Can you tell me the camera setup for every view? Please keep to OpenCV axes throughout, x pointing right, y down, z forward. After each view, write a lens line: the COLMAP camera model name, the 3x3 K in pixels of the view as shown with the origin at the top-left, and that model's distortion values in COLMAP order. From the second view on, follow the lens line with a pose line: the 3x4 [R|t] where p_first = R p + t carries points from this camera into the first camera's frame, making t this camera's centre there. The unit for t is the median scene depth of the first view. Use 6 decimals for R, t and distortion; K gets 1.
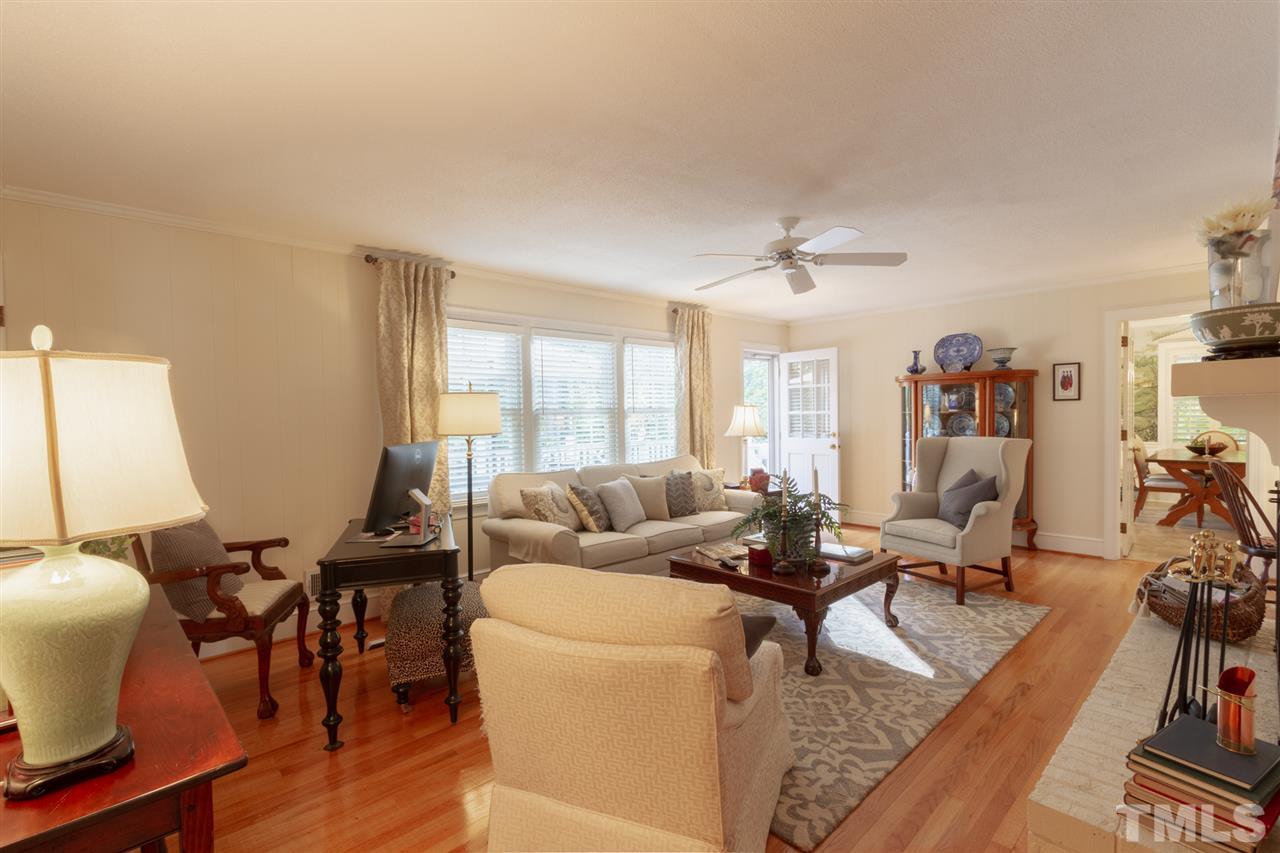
lens RADIAL K [[586.2, 0, 617.1], [0, 586.2, 430.3], [0, 0, 1]] dist [0.000255, -0.000405]
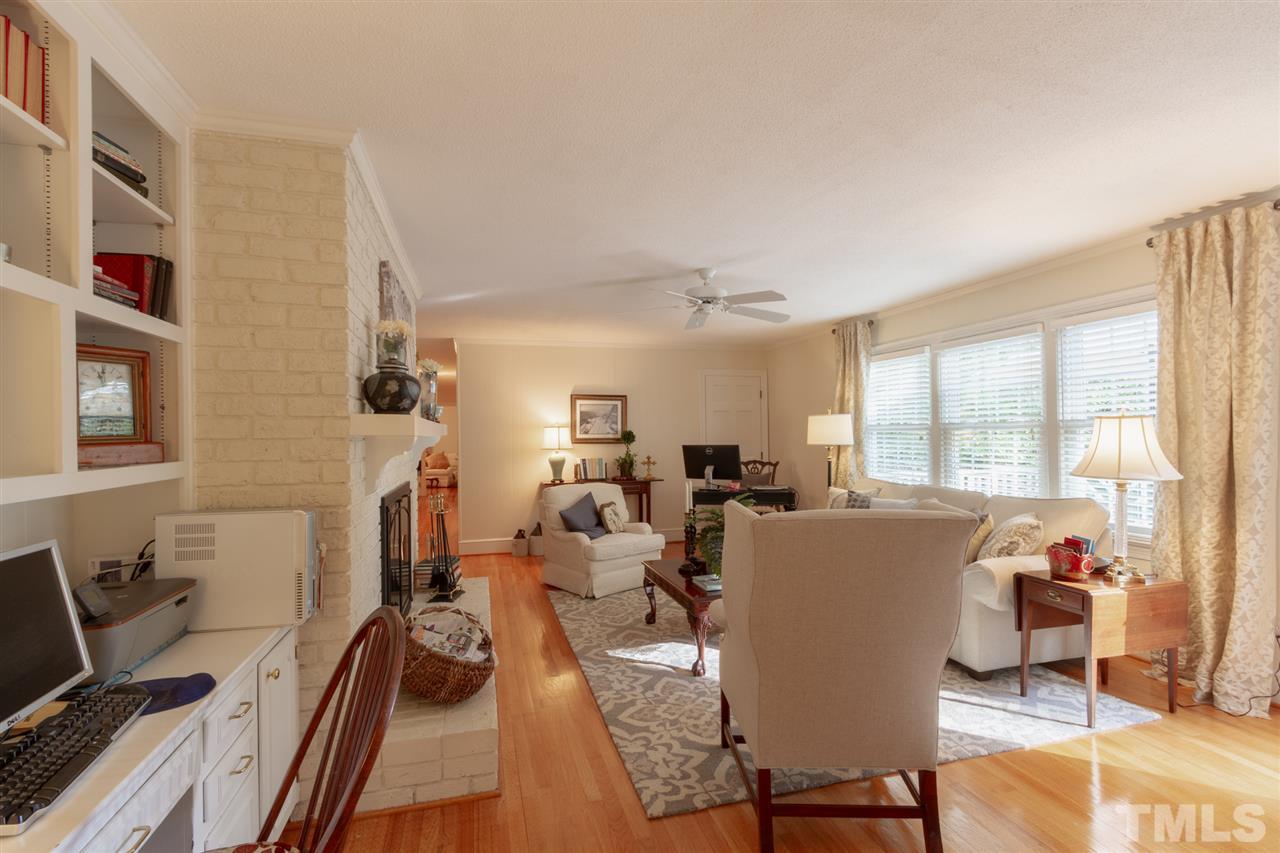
lens RADIAL K [[586.2, 0, 617.1], [0, 586.2, 430.3], [0, 0, 1]] dist [0.000255, -0.000405]
pose [[-0.482421, 0.005343, -0.875923, 1.286997], [-0.018774, 0.999689, 0.016438, -0.042960], [0.875738, 0.024374, -0.482171, 1.302100]]
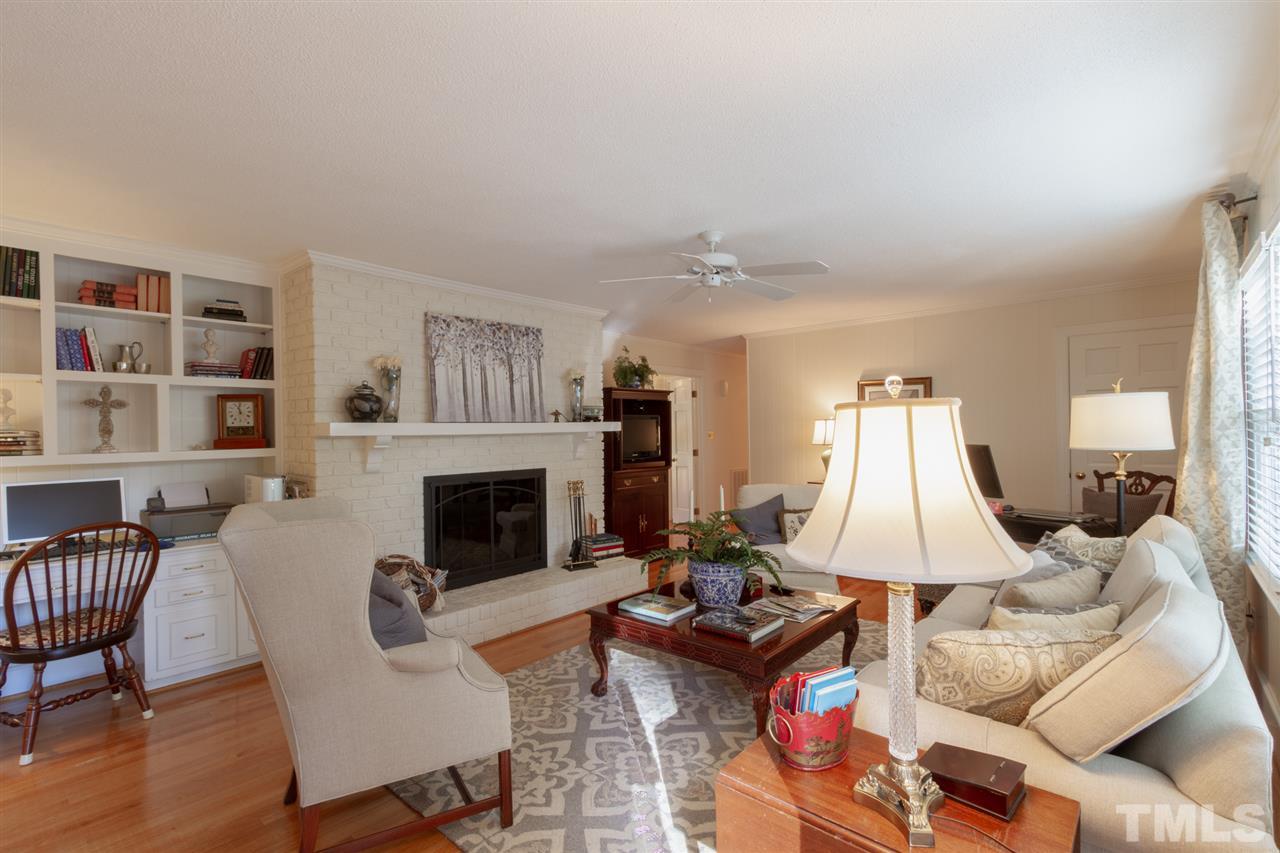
lens RADIAL K [[586.2, 0, 617.1], [0, 586.2, 430.3], [0, 0, 1]] dist [0.000255, -0.000405]
pose [[-0.996706, 0.020549, -0.078447, 0.502202], [0.017471, 0.999058, 0.039724, -0.061254], [0.079190, 0.038222, -0.996127, 1.784954]]
